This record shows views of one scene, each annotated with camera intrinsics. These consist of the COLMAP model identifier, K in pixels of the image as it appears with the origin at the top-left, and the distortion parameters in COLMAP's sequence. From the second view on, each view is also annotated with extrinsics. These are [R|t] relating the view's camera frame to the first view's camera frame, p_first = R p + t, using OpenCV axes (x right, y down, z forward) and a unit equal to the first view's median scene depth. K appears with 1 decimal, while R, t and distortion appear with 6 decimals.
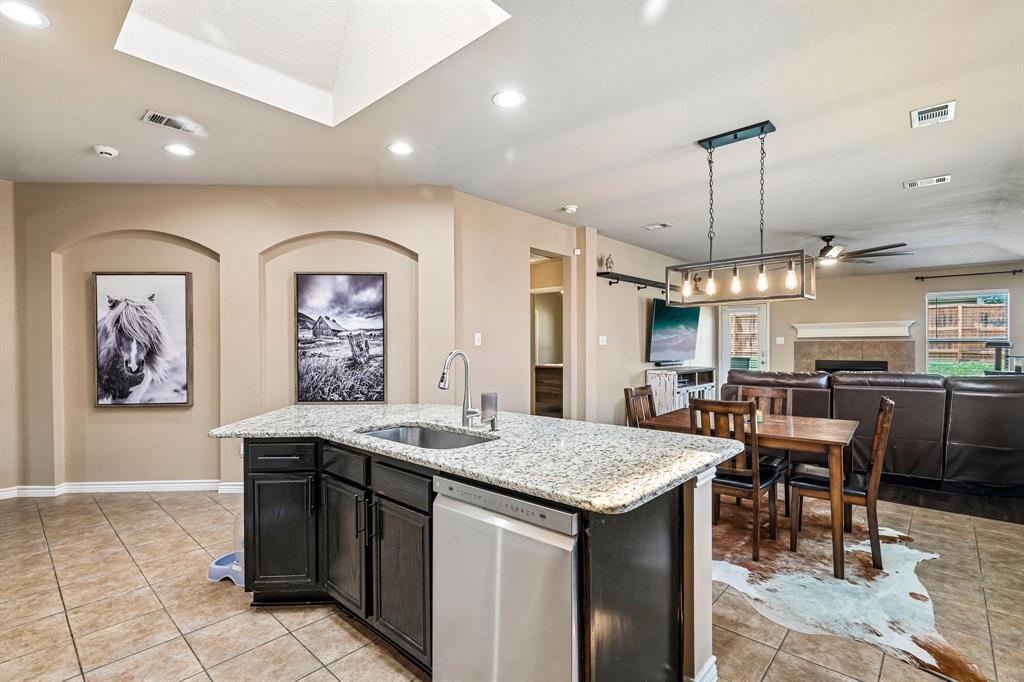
lens RADIAL K [[470.6, 0, 512.0], [0, 470.6, 341.0], [0, 0, 1]] dist [-0.001184, -0.000169]
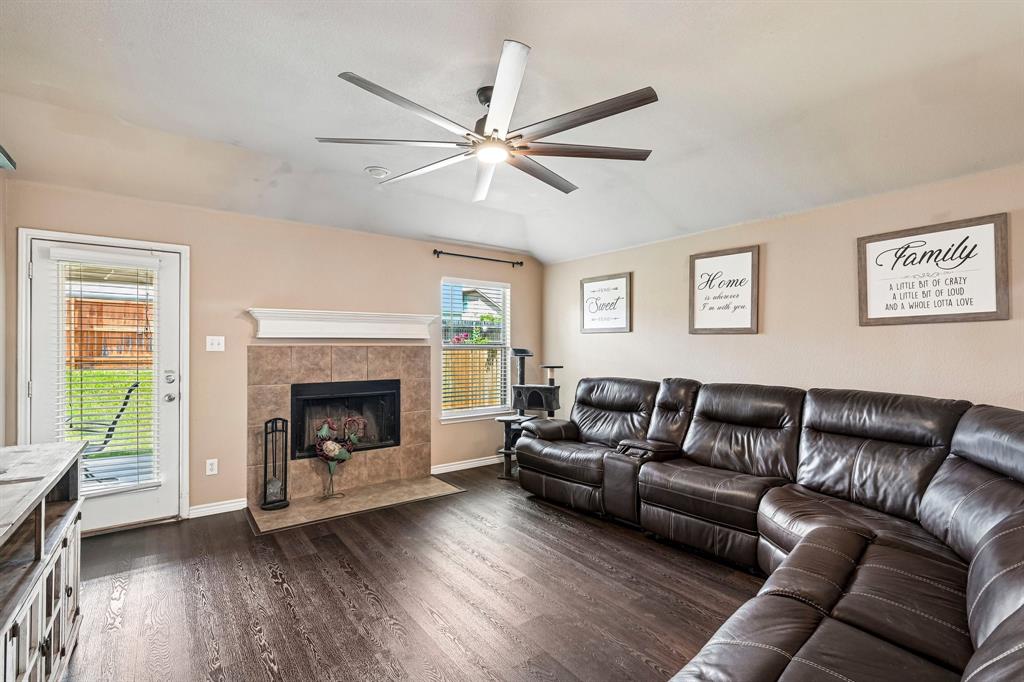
lens RADIAL K [[470.6, 0, 512.0], [0, 470.6, 341.0], [0, 0, 1]] dist [-0.001184, -0.000169]
pose [[0.183597, 0.016506, 0.982863, 0.218410], [-0.006383, 0.999858, -0.015599, 0.001866], [-0.982981, -0.003410, 0.183676, 0.727841]]
